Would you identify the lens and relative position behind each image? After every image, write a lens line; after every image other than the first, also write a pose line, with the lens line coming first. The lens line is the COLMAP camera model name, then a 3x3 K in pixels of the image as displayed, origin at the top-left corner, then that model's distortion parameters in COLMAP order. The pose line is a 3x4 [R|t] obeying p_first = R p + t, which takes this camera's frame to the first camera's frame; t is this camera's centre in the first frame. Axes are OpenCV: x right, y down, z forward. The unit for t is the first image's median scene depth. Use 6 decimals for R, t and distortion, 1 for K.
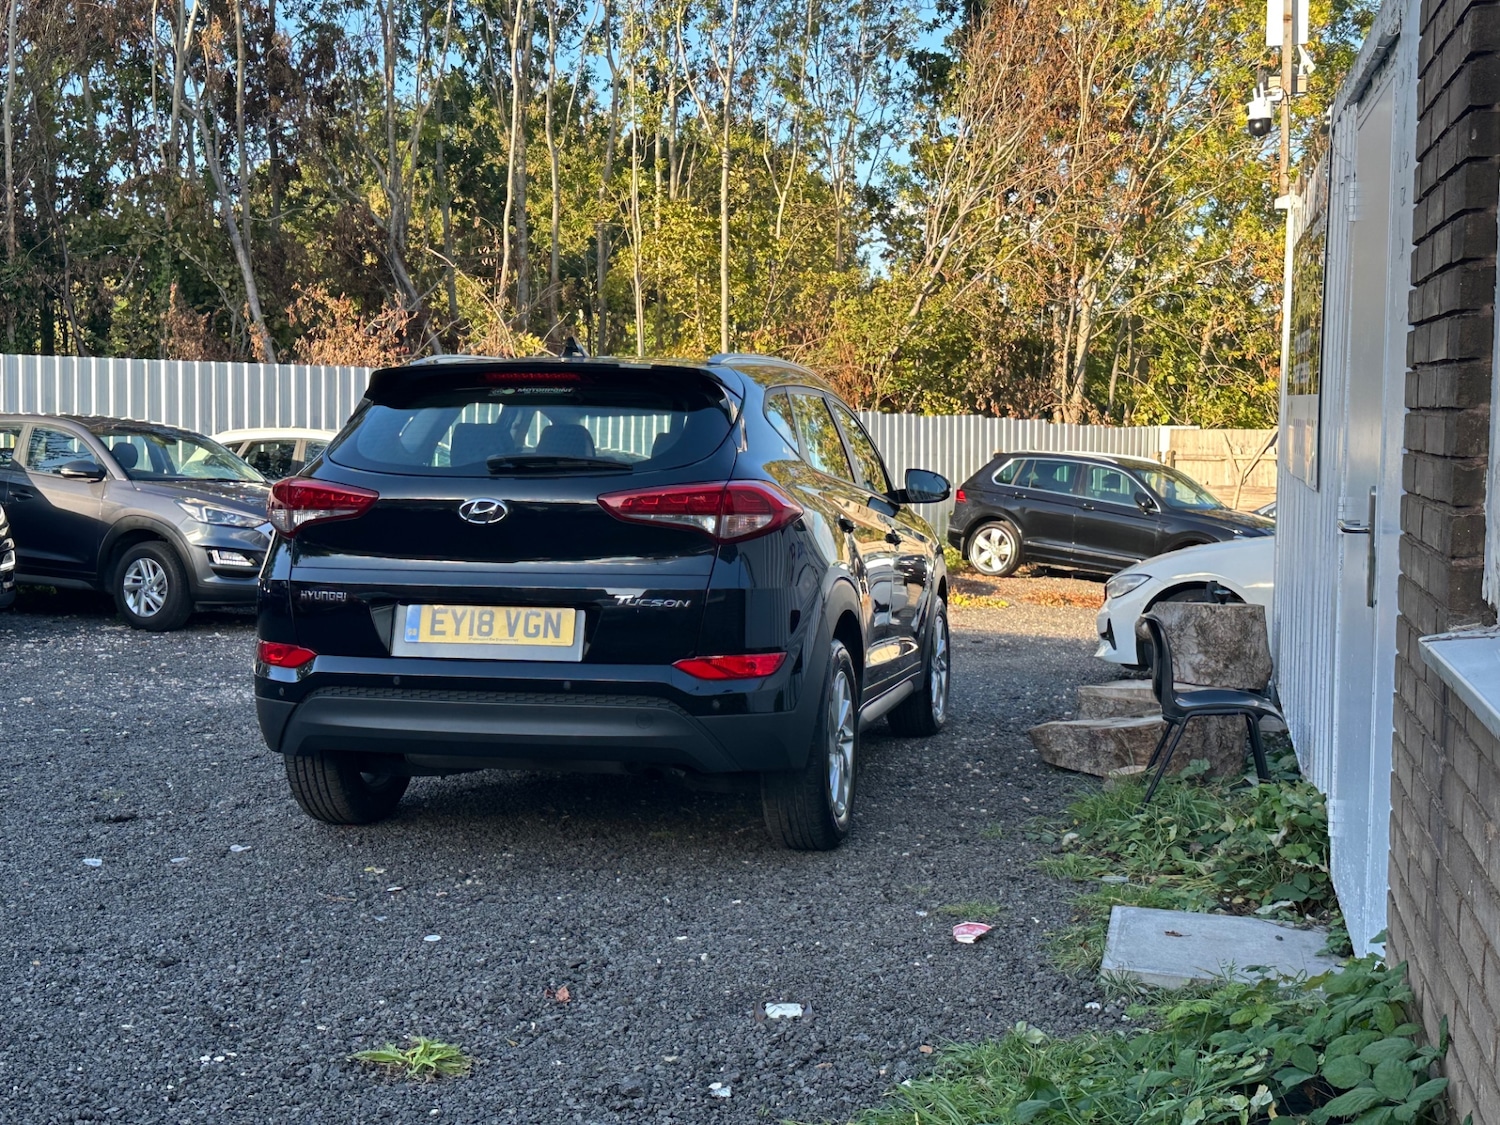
lens RADIAL K [[1829.4, 0, 755.7], [0, 1829.4, 571.0], [0, 0, 1]] dist [0.139164, 0.000000]
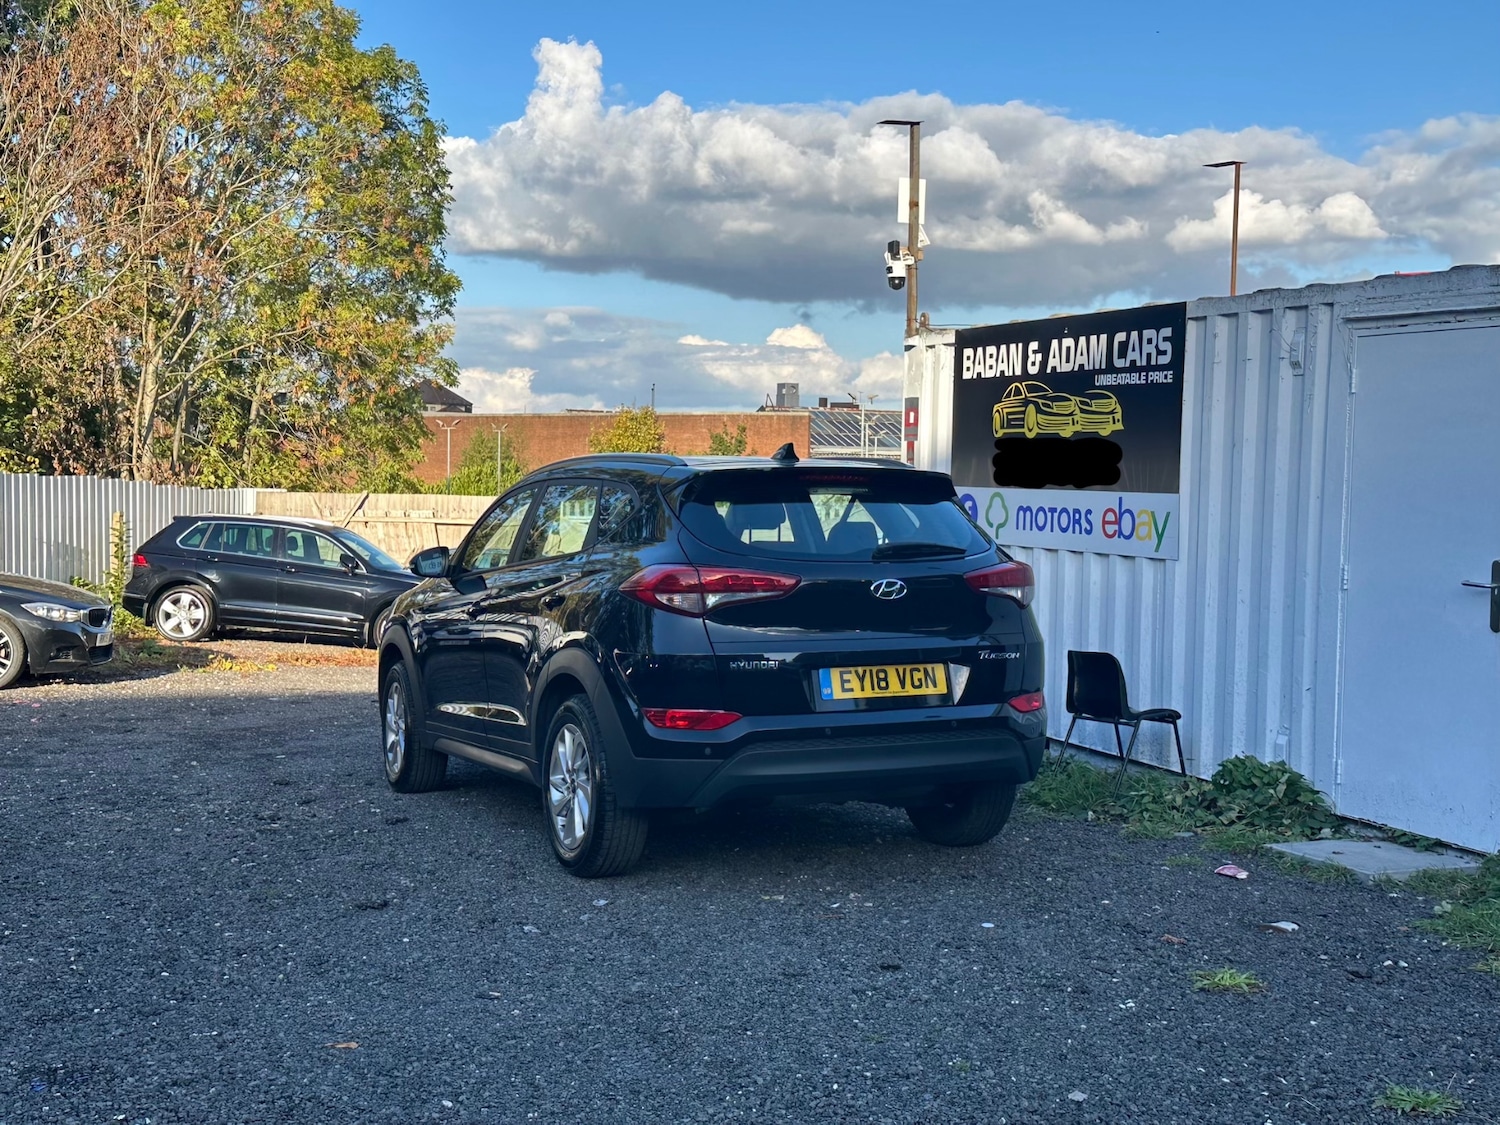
lens RADIAL K [[1829.4, 0, 780.6], [0, 1829.4, 566.0], [0, 0, 1]] dist [0.139164, 0.000000]
pose [[0.768155, -0.020776, 0.639927, -0.405894], [0.040628, 0.999041, -0.016334, -0.012621], [-0.638974, 0.038546, 0.768262, 0.038059]]
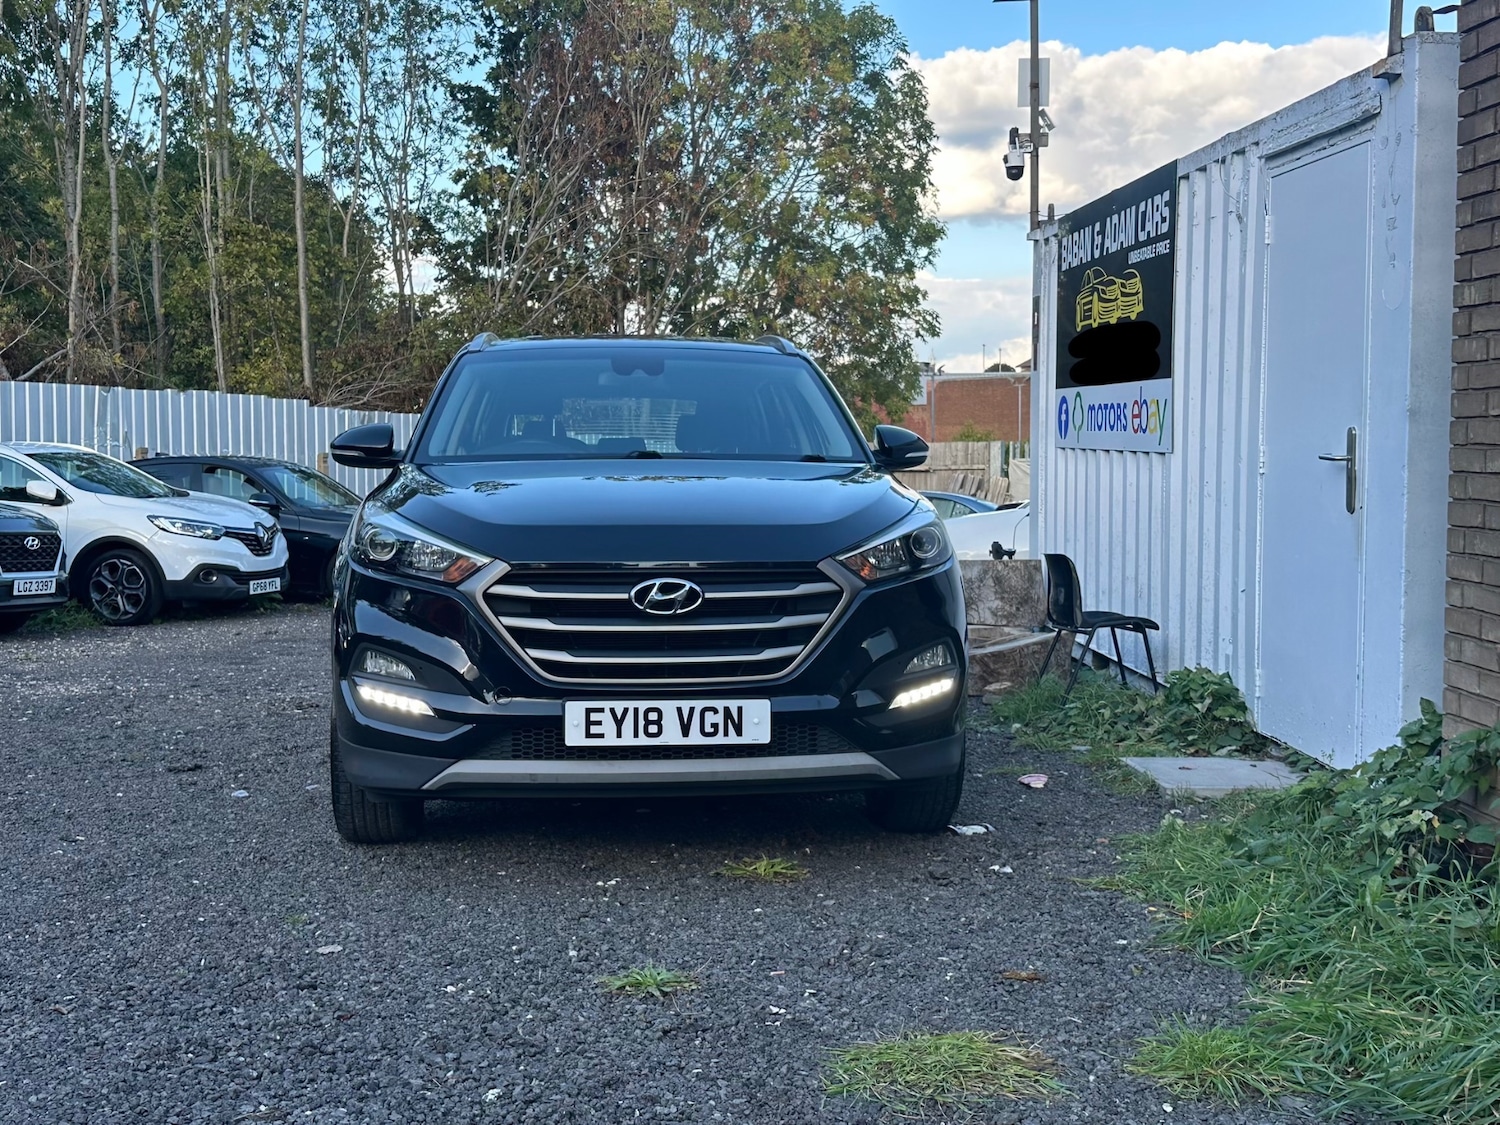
lens RADIAL K [[1829.4, 0, 752.9], [0, 1829.4, 562.3], [0, 0, 1]] dist [0.139164, 0.000000]
pose [[0.953670, -0.029669, 0.299389, -0.172561], [0.036006, 0.999229, -0.015669, 0.020591], [-0.298693, 0.025722, 0.954002, -0.069714]]
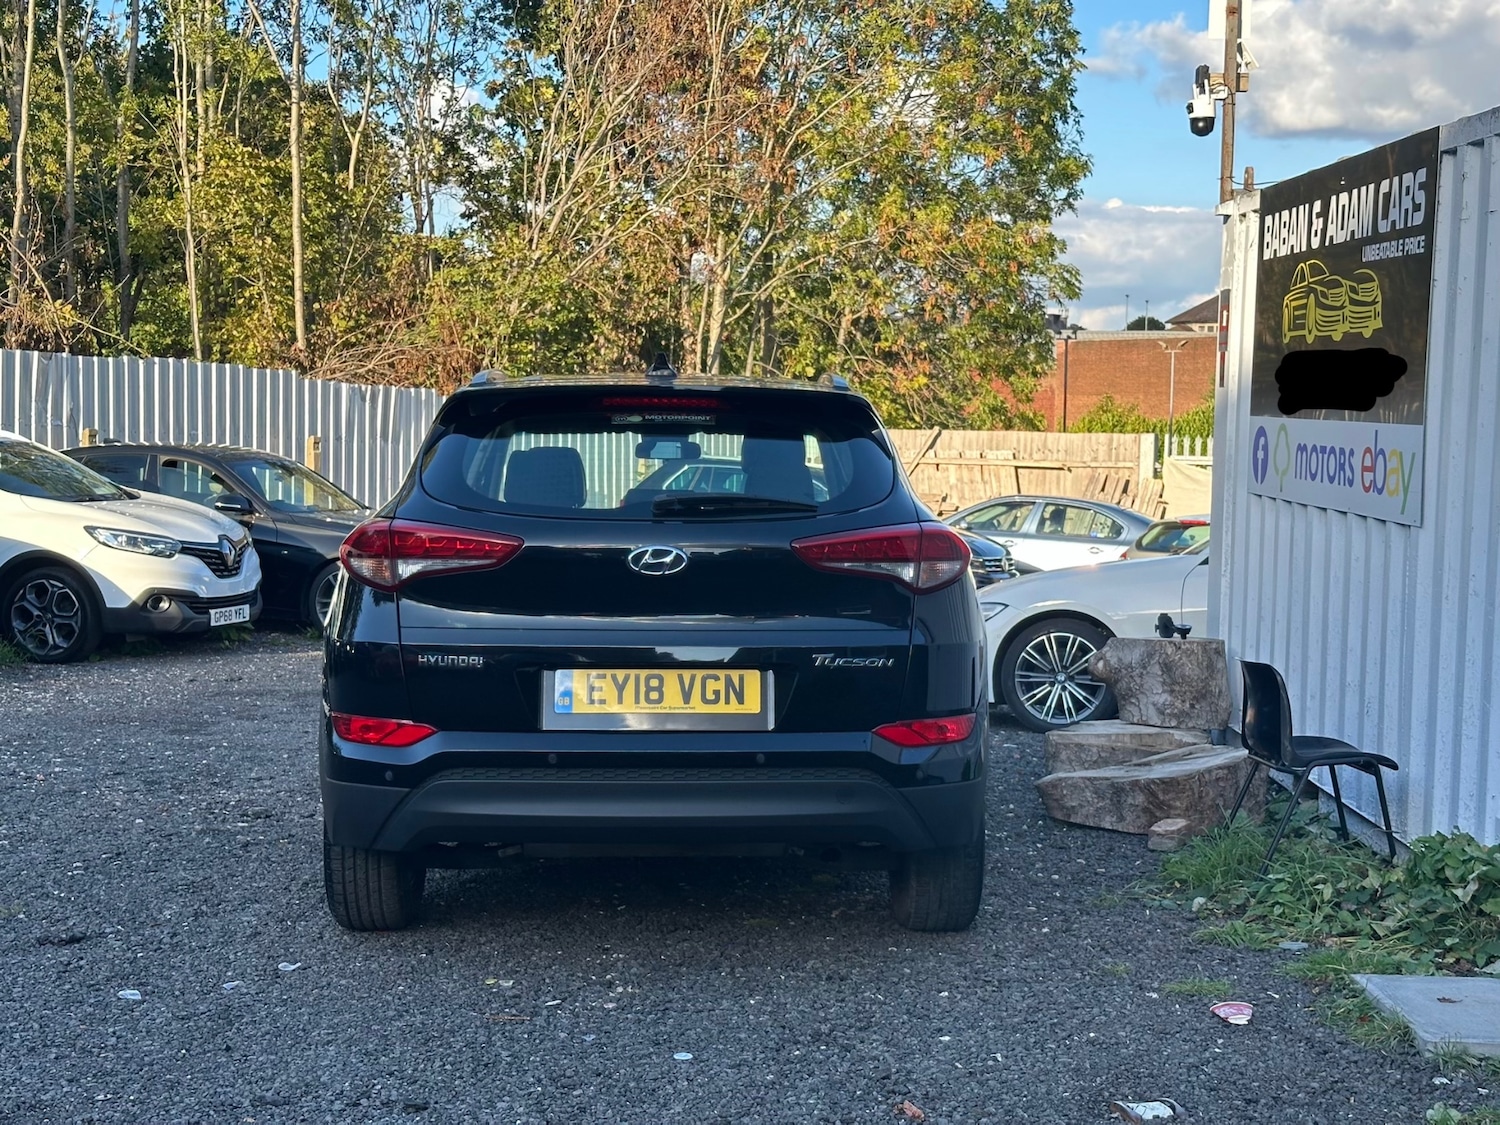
lens RADIAL K [[2175.5, 0, 775.6], [0, 2175.5, 580.3], [0, 0, 1]] dist [0.139893, 0.000000]
pose [[0.962639, -0.012214, 0.270512, -0.151668], [0.012437, 0.999922, 0.000891, -0.009476], [-0.270502, 0.002507, 0.962716, -0.001915]]
